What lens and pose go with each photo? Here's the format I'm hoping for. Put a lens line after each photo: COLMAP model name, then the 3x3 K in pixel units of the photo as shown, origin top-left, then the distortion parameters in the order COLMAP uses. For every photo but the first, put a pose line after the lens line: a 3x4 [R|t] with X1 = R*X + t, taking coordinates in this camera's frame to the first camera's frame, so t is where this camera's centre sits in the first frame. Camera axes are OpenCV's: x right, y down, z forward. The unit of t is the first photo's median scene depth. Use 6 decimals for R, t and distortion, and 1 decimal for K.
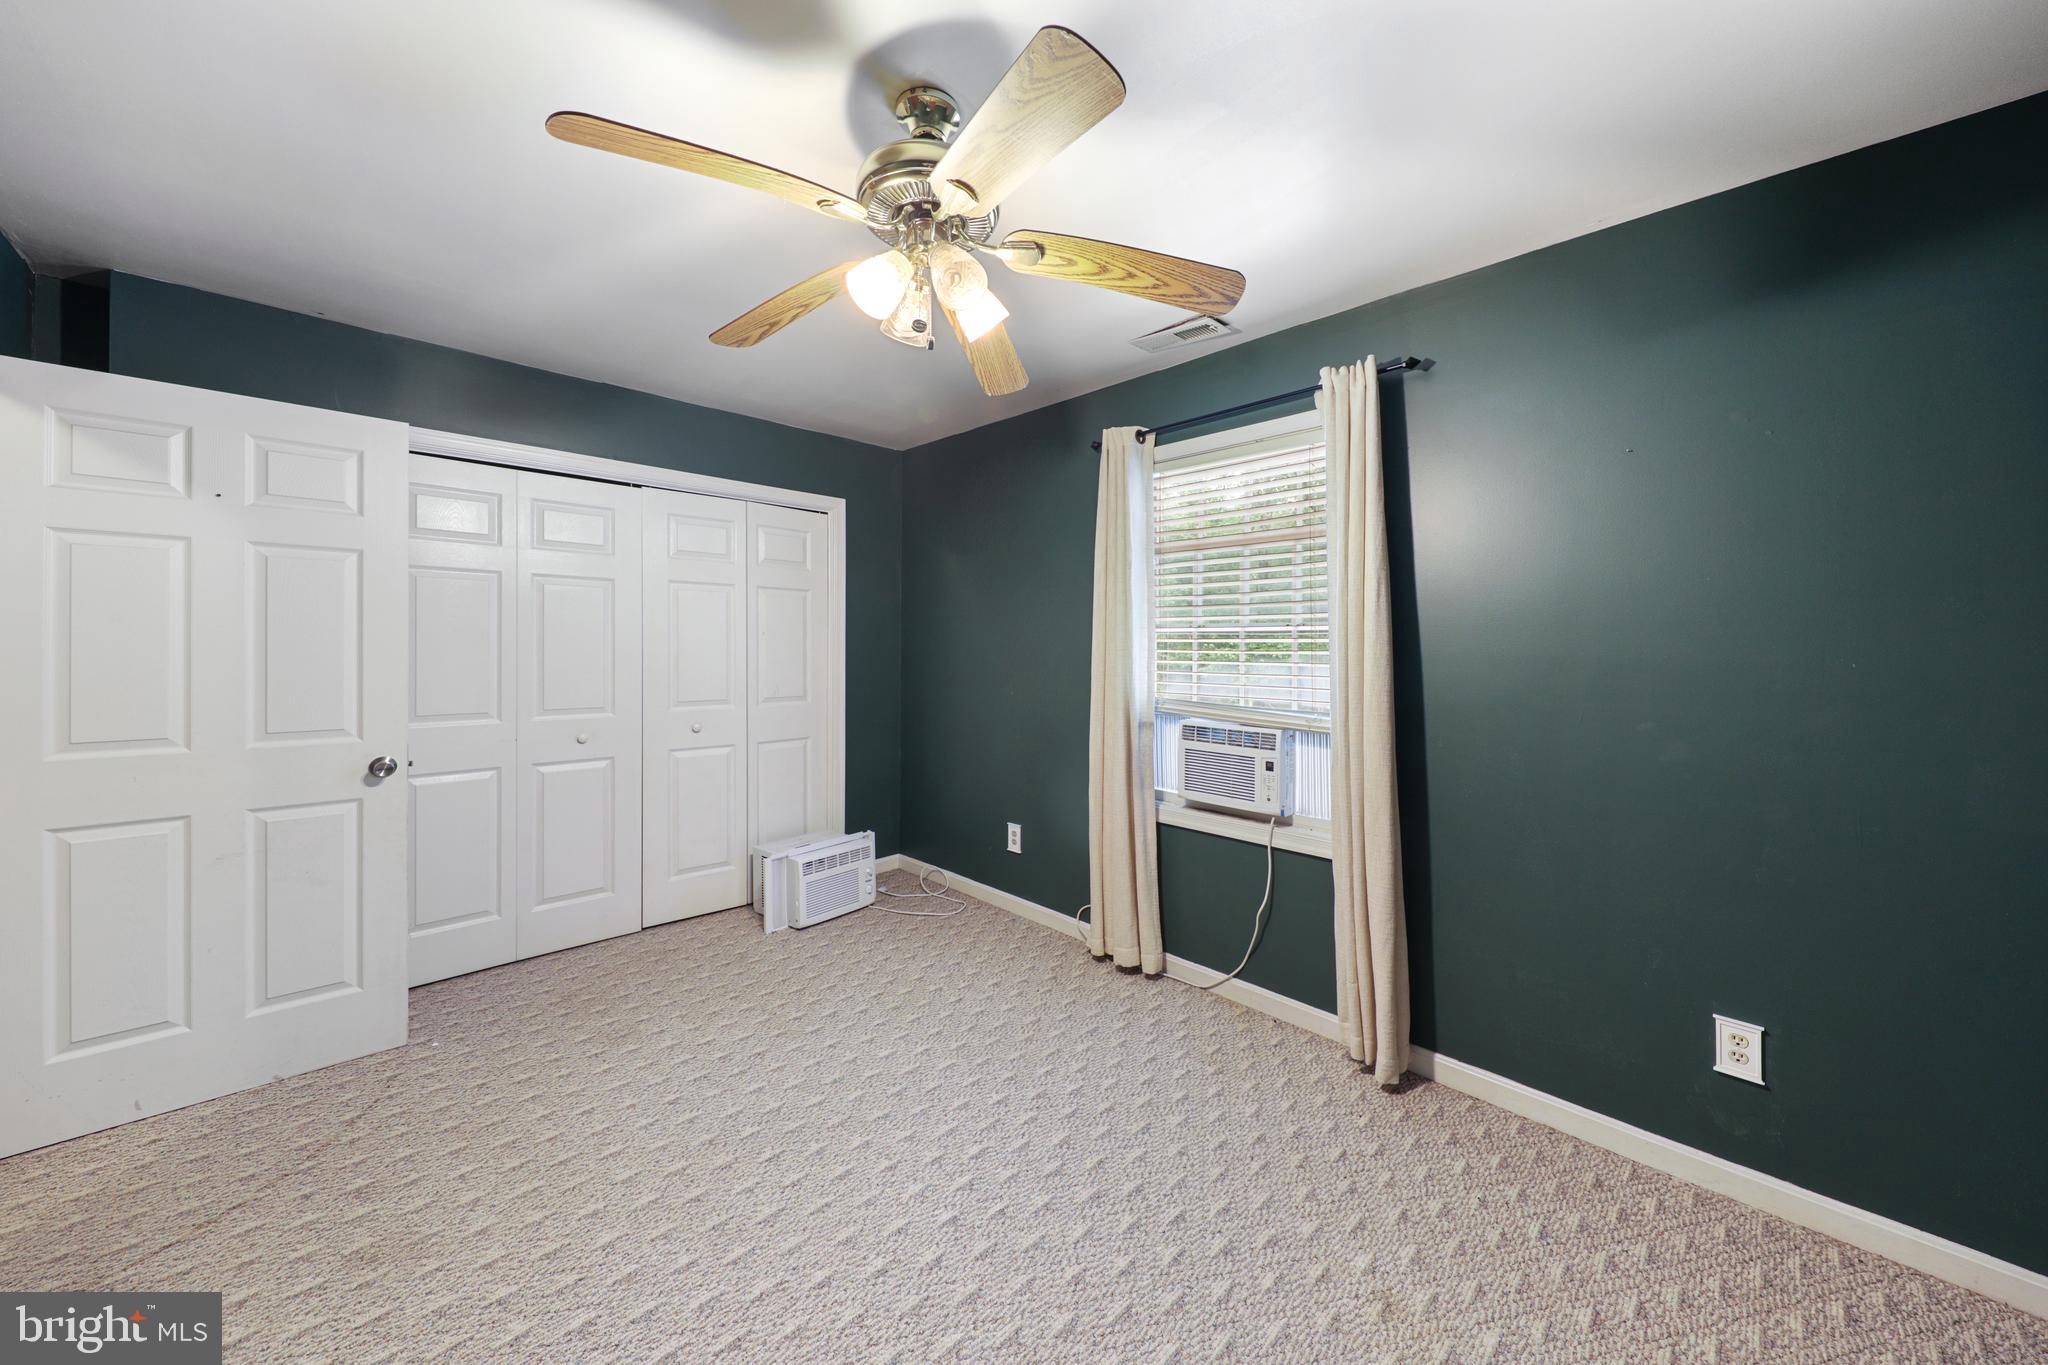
lens RADIAL K [[715.9, 0, 1029.6], [0, 715.9, 667.3], [0, 0, 1]] dist [0.014691, -0.006246]
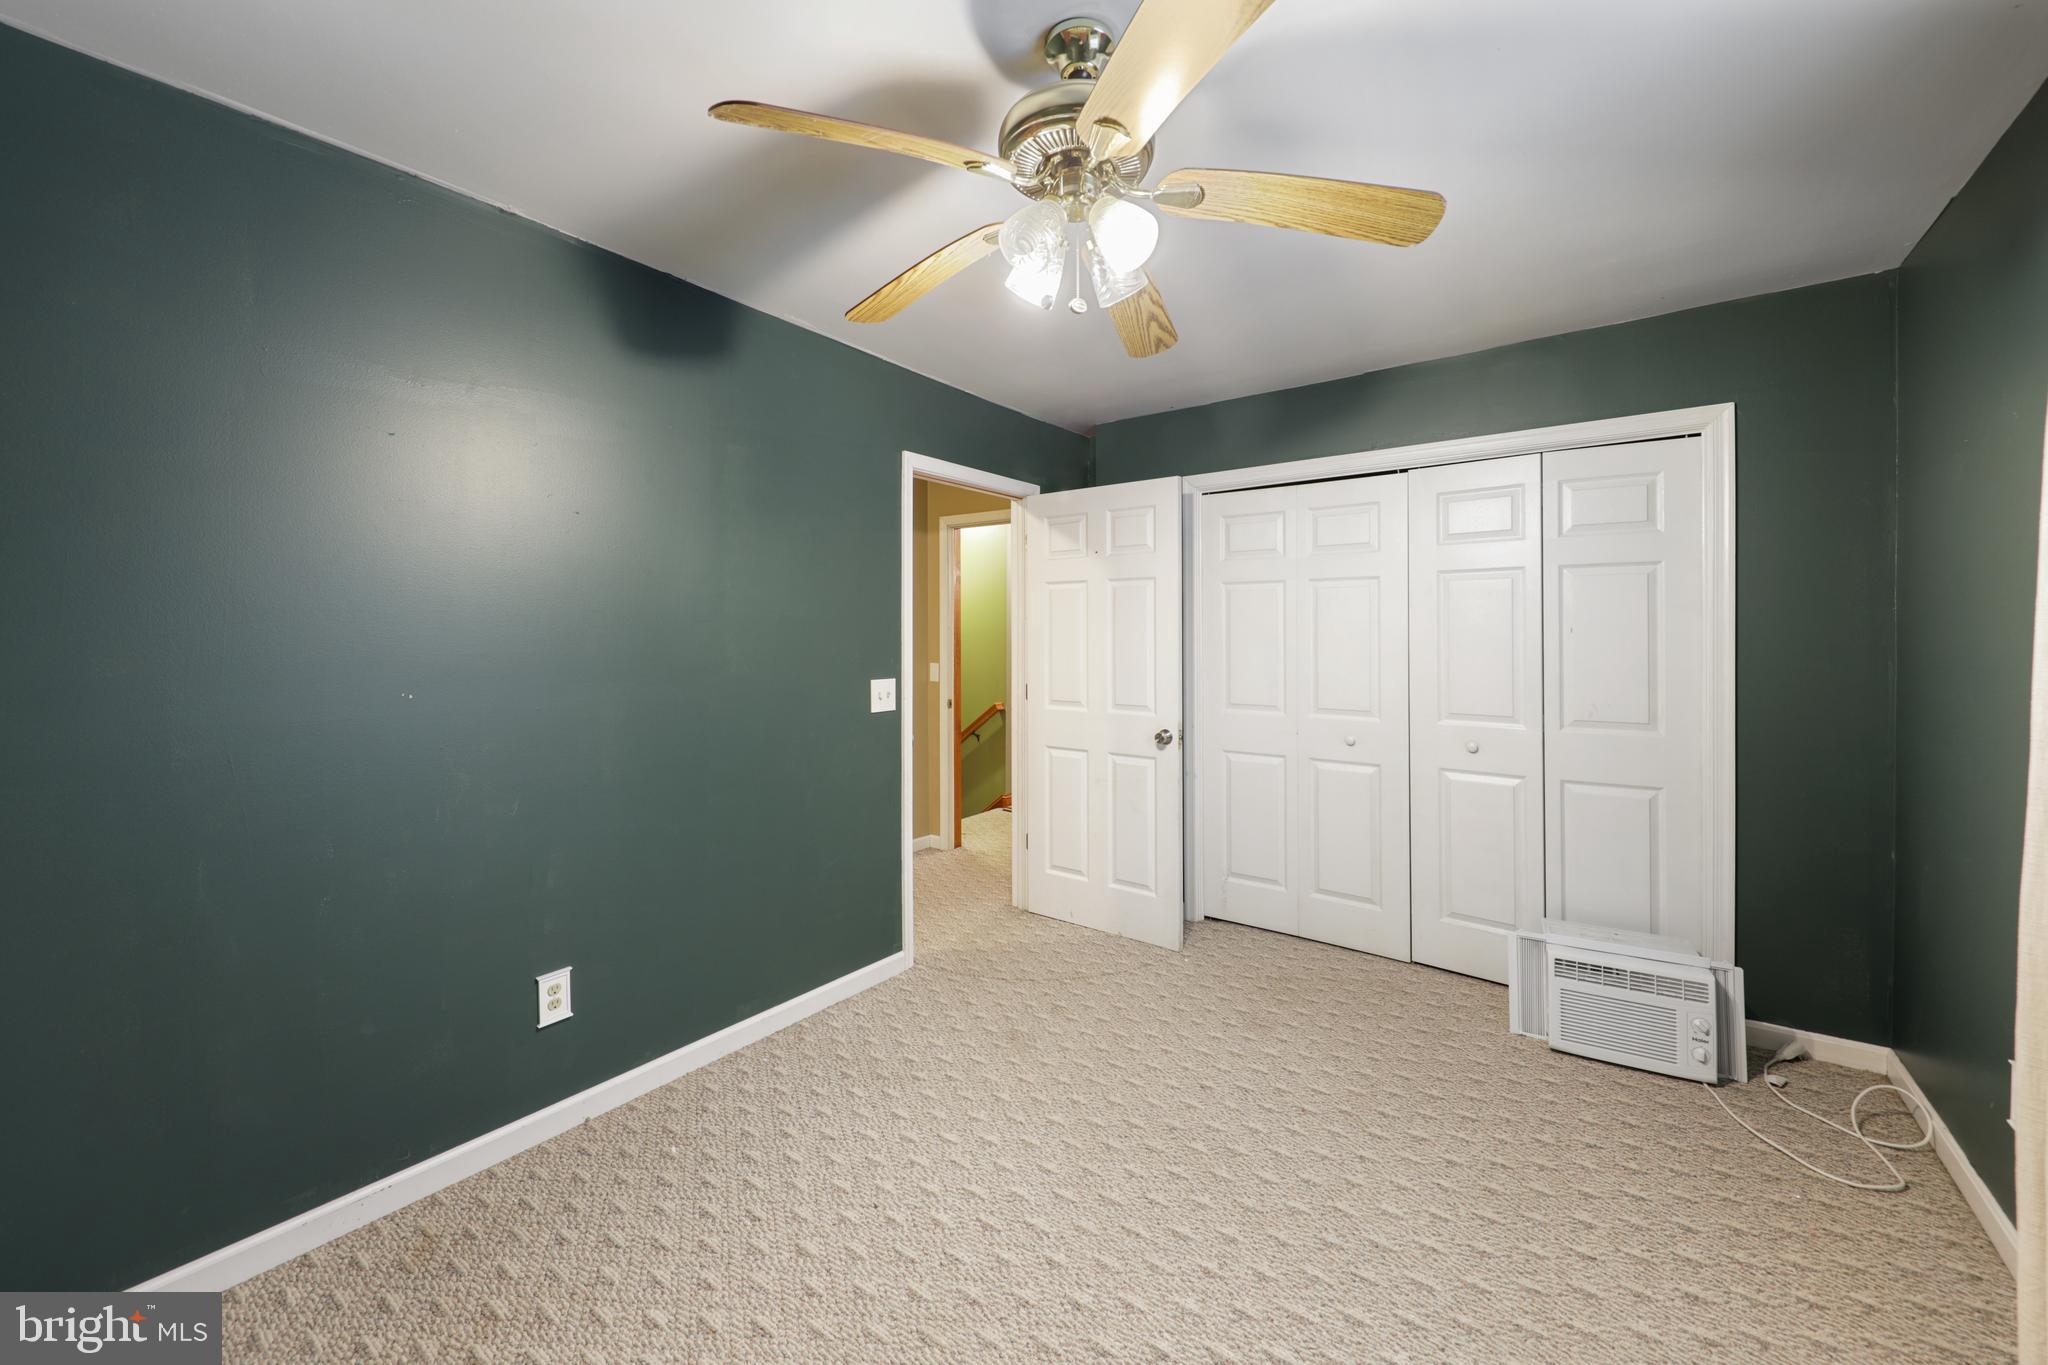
lens RADIAL K [[818.5, 0, 1024.0], [0, 818.5, 682.5], [0, 0, 1]] dist [0.030336, -0.011157]
pose [[0.141739, 0.045393, -0.988863, 0.474095], [-0.031463, 0.998650, 0.041333, -0.015412], [0.989404, 0.025254, 0.142976, 0.429228]]
